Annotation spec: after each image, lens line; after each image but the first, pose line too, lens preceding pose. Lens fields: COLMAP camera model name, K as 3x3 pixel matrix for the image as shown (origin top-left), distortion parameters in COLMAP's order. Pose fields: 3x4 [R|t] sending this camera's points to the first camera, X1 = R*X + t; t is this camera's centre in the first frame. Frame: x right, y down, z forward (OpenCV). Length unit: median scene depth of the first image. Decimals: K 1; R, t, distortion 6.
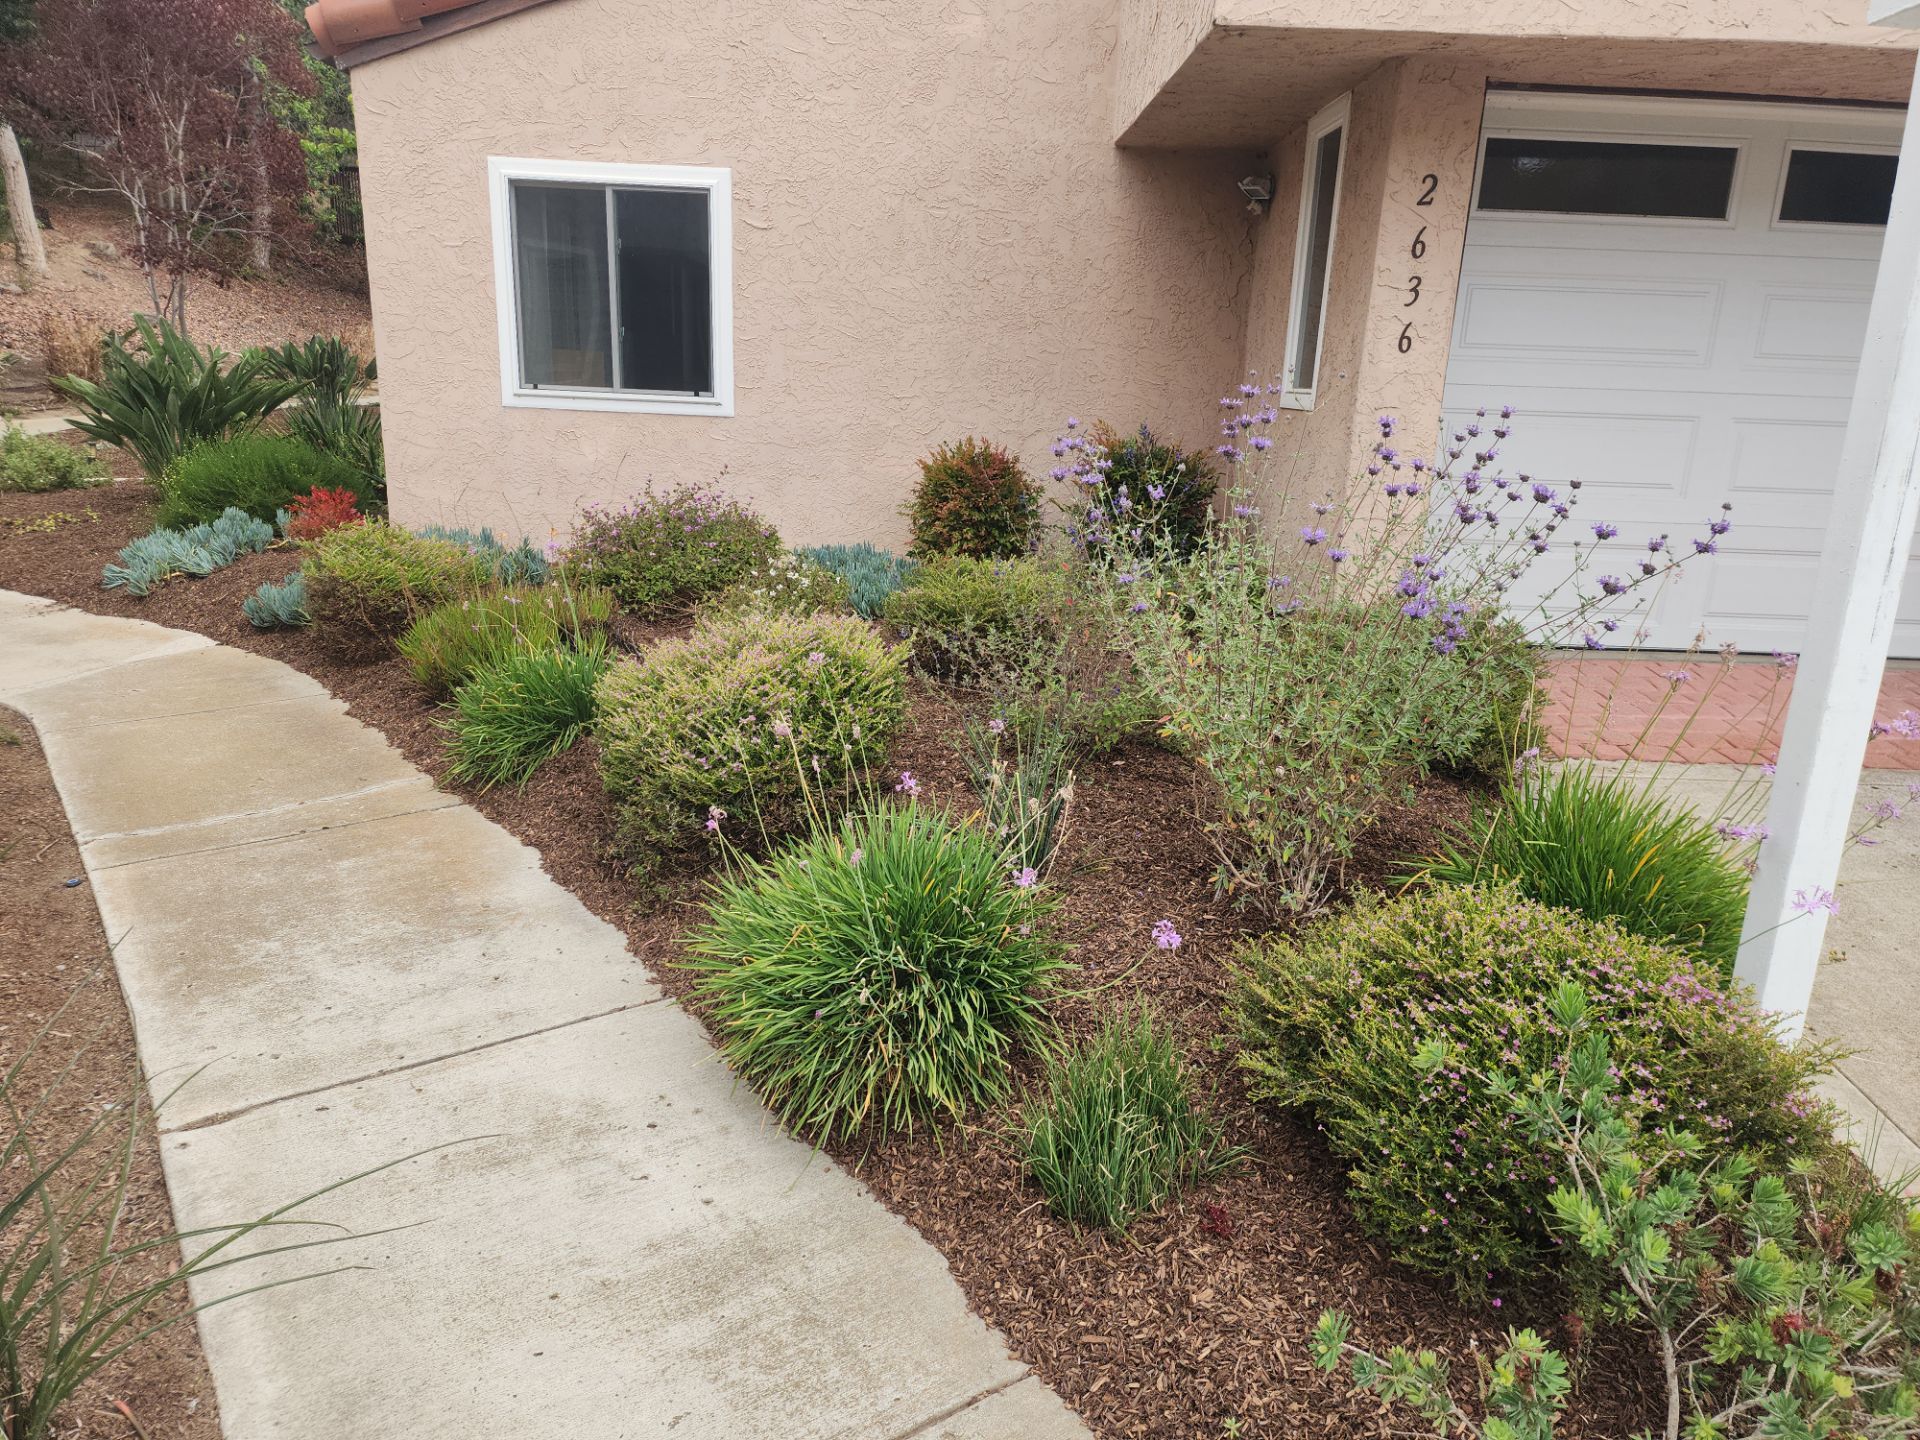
lens RADIAL K [[1281.4, 0, 977.6], [0, 1281.4, 726.5], [0, 0, 1]] dist [0.030611, -0.005578]
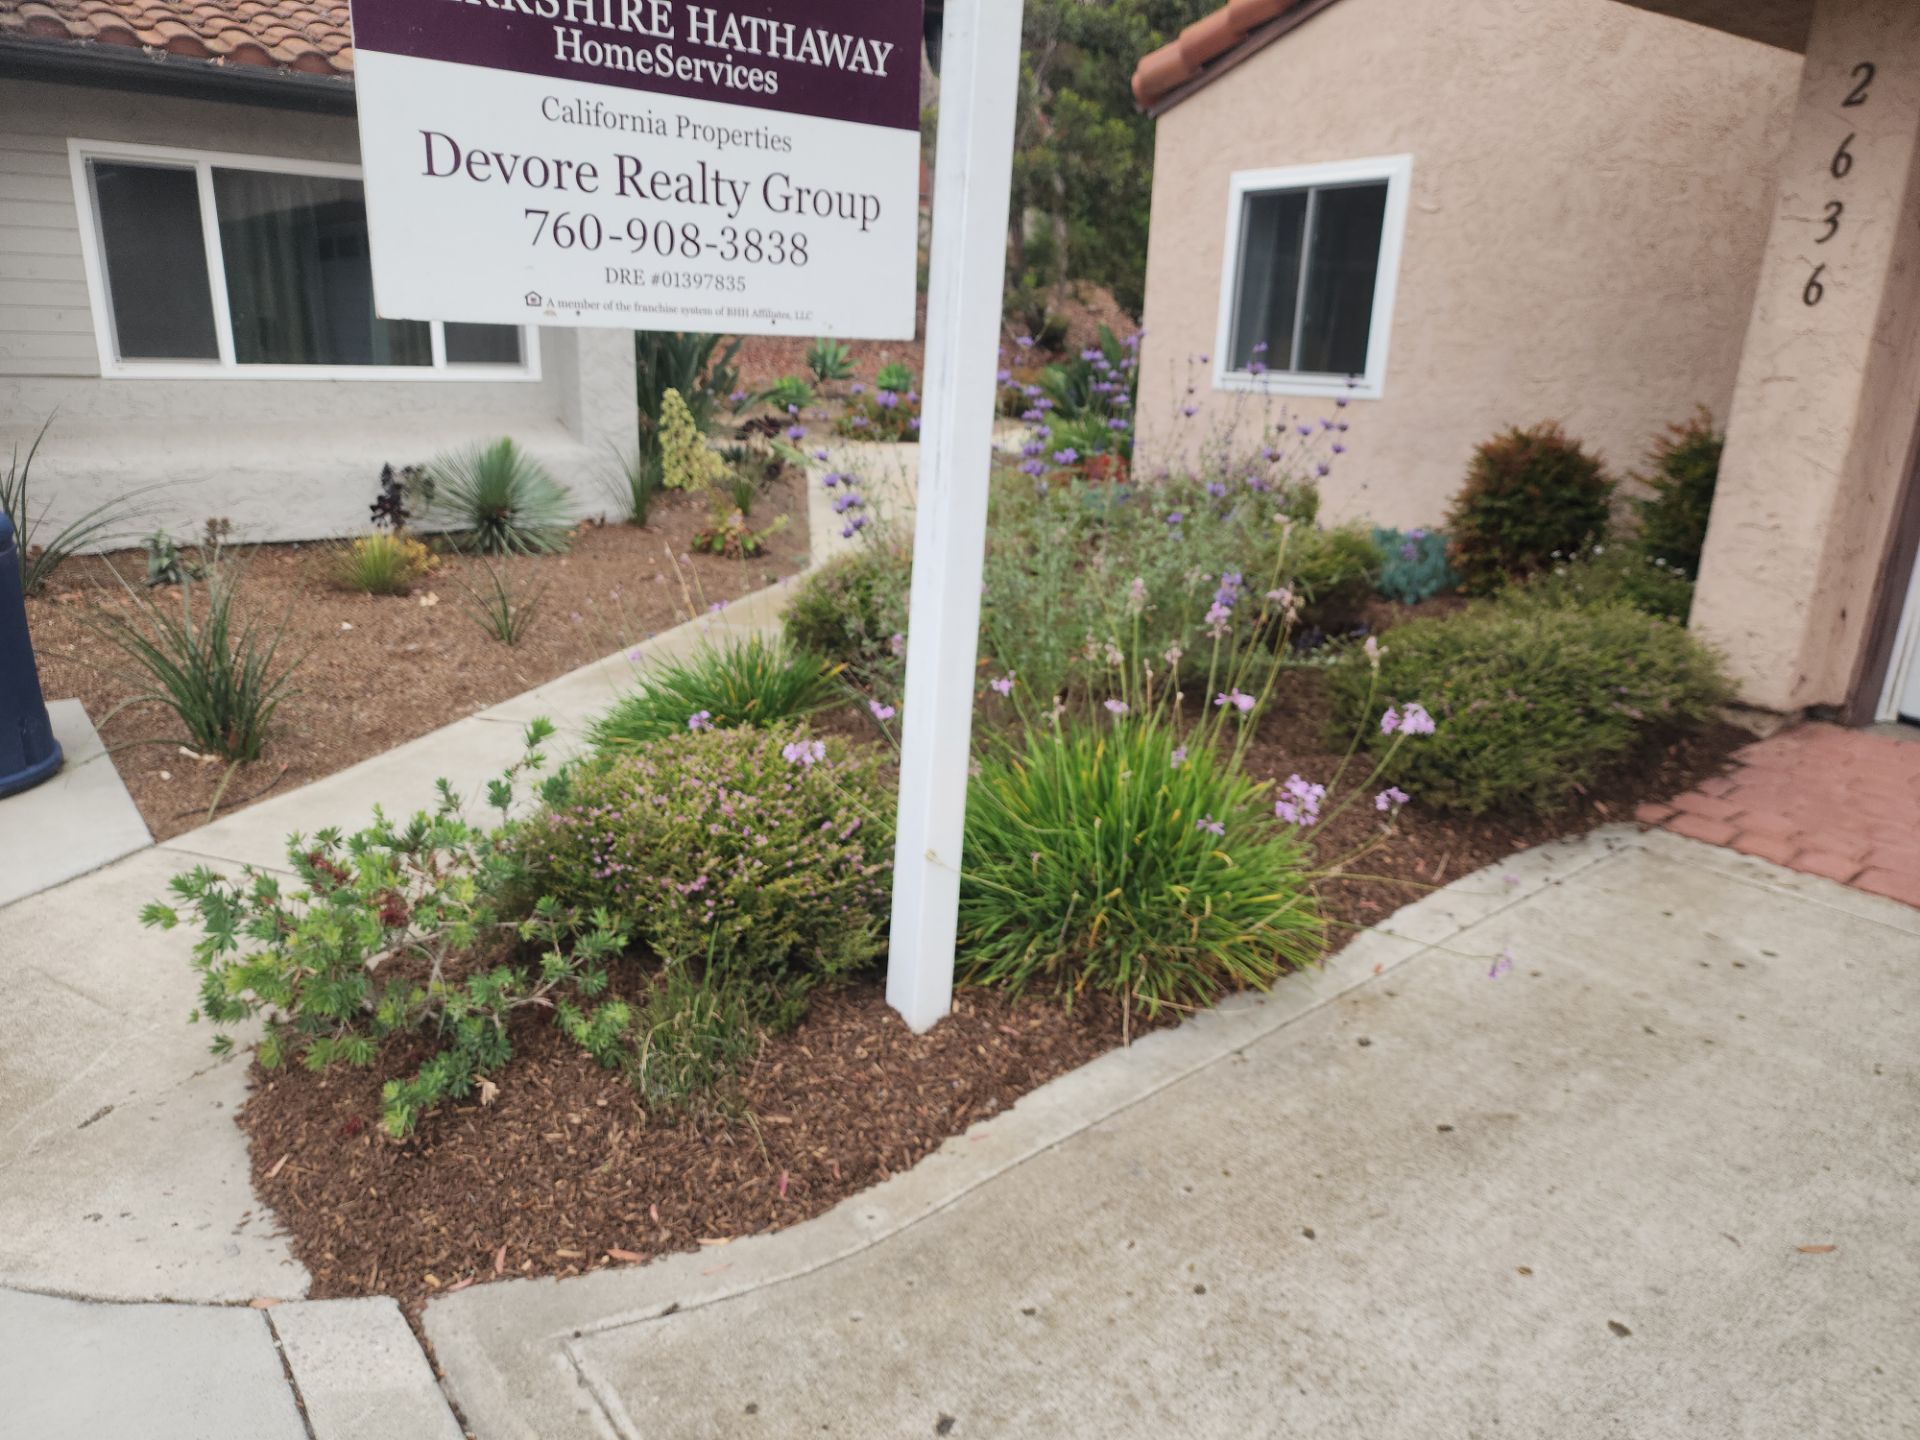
lens RADIAL K [[1312.2, 0, 960.0], [0, 1312.2, 733.4], [0, 0, 1]] dist [0.005505, -0.008902]
pose [[0.617368, 0.205362, -0.759397, 0.464302], [-0.212441, 0.972982, 0.090412, -0.008922], [0.757447, 0.105509, 0.644315, 0.115047]]
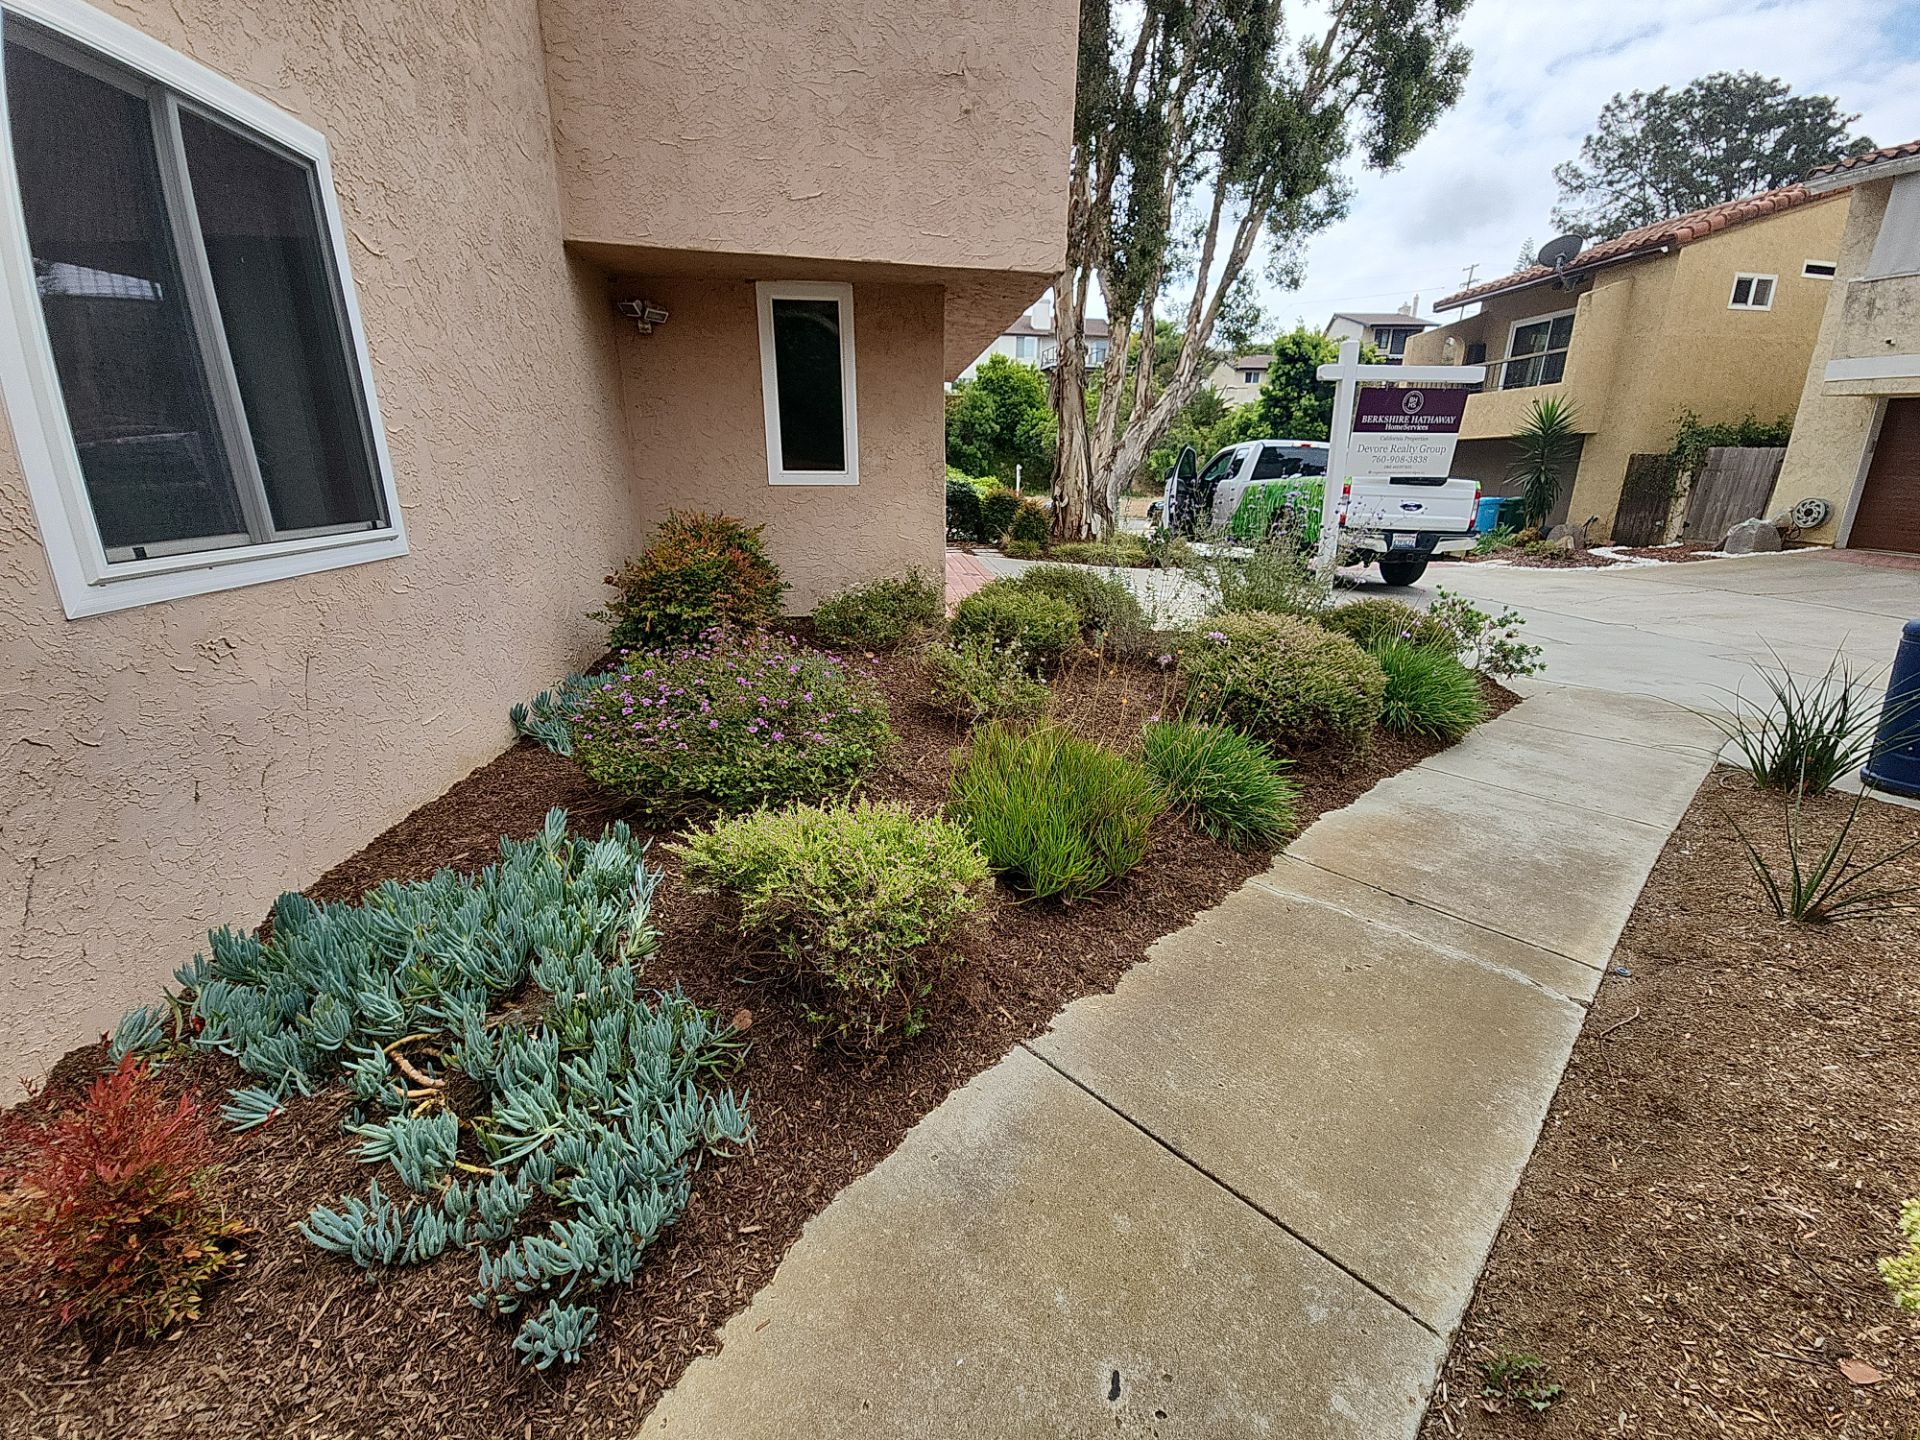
lens RADIAL K [[792.1, 0, 960.9], [0, 792.1, 723.2], [0, 0, 1]] dist [0.008424, -0.000726]
pose [[-0.098276, -0.345317, 0.933326, -0.643931], [0.261197, 0.896035, 0.359023, -0.246970], [-0.960270, 0.279066, 0.002137, 0.793475]]
